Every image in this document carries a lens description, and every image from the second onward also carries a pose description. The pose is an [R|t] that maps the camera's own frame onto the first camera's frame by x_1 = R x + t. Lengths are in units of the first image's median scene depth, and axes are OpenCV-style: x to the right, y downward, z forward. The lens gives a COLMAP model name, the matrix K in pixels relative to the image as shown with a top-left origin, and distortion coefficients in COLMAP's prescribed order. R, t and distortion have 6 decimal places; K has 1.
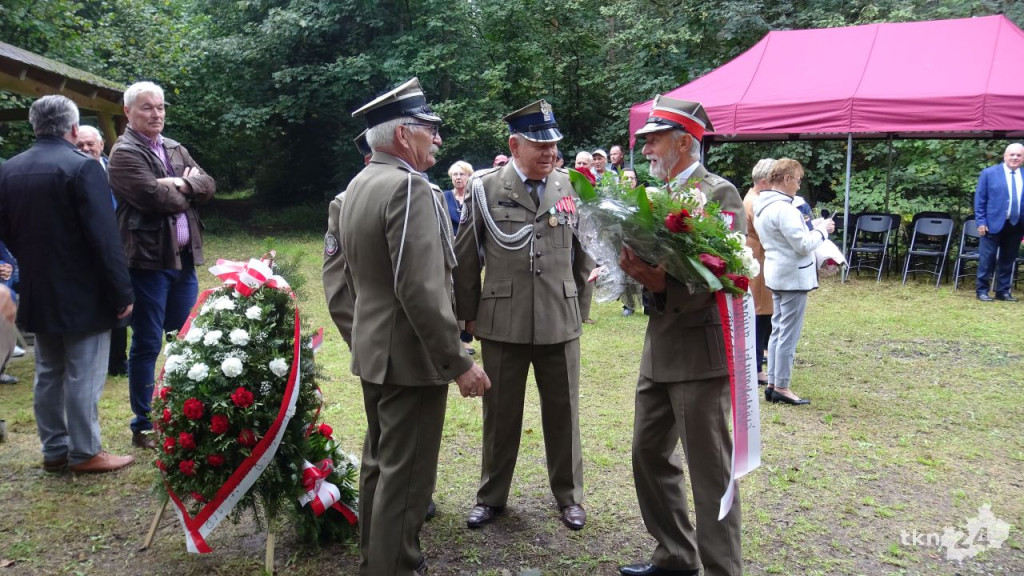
lens RADIAL K [[916.3, 0, 499.6], [0, 916.3, 306.6], [0, 0, 1]] dist [-0.007287, -0.008114]
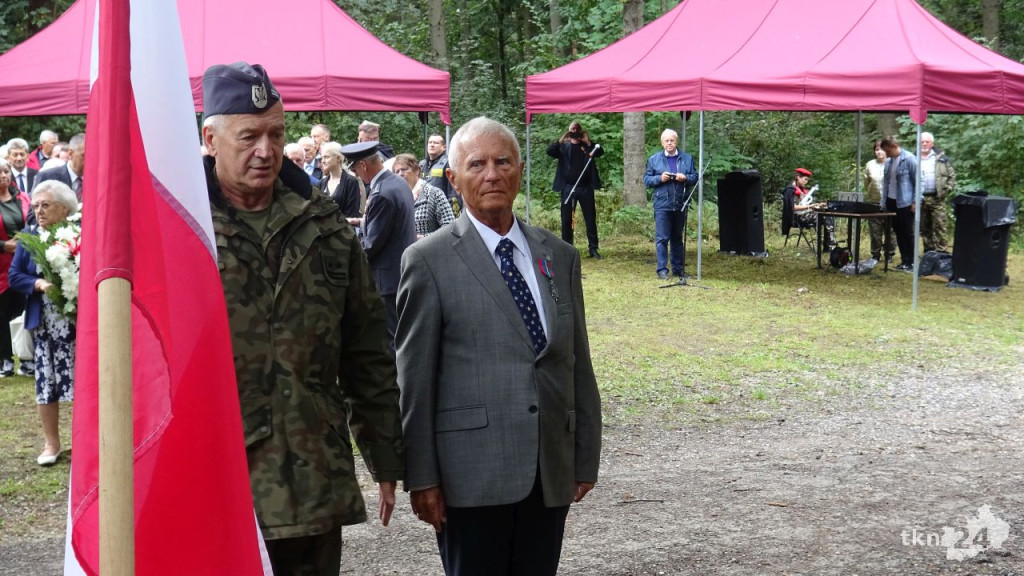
lens RADIAL K [[1742.3, 0, 510.8], [0, 1742.3, 288.2], [0, 0, 1]] dist [0.006682, 0.034266]
pose [[0.765095, -0.079072, 0.639044, -0.372308], [0.110144, 0.993876, -0.008892, 0.030044], [-0.634428, 0.077190, 0.769118, -0.400573]]
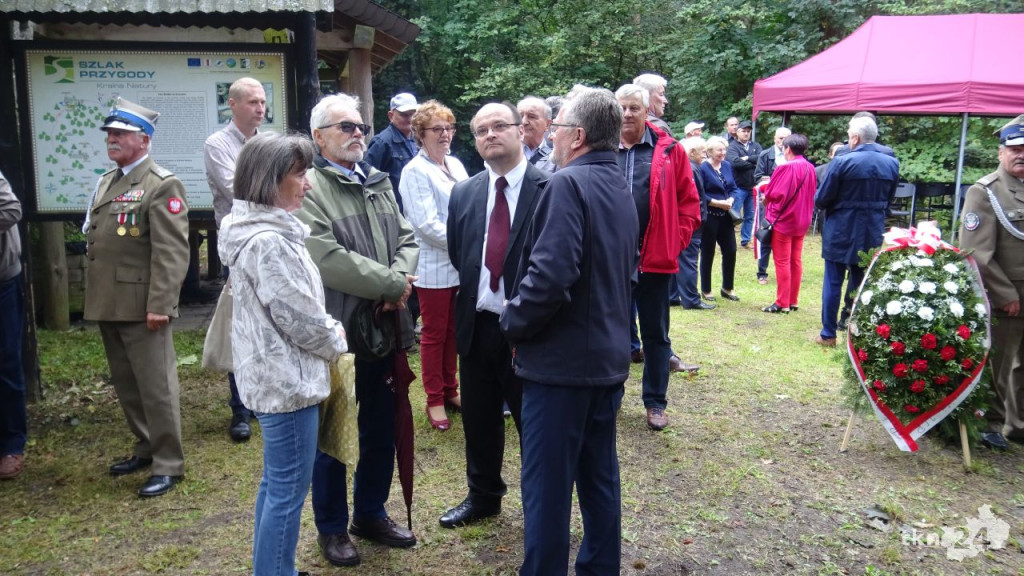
lens RADIAL K [[916.3, 0, 499.6], [0, 916.3, 306.6], [0, 0, 1]] dist [-0.007287, -0.008114]
pose [[0.993337, -0.000169, 0.115248, -0.216702], [-0.005158, 0.998932, 0.045920, 0.000771], [-0.115133, -0.046208, 0.992275, -0.046458]]
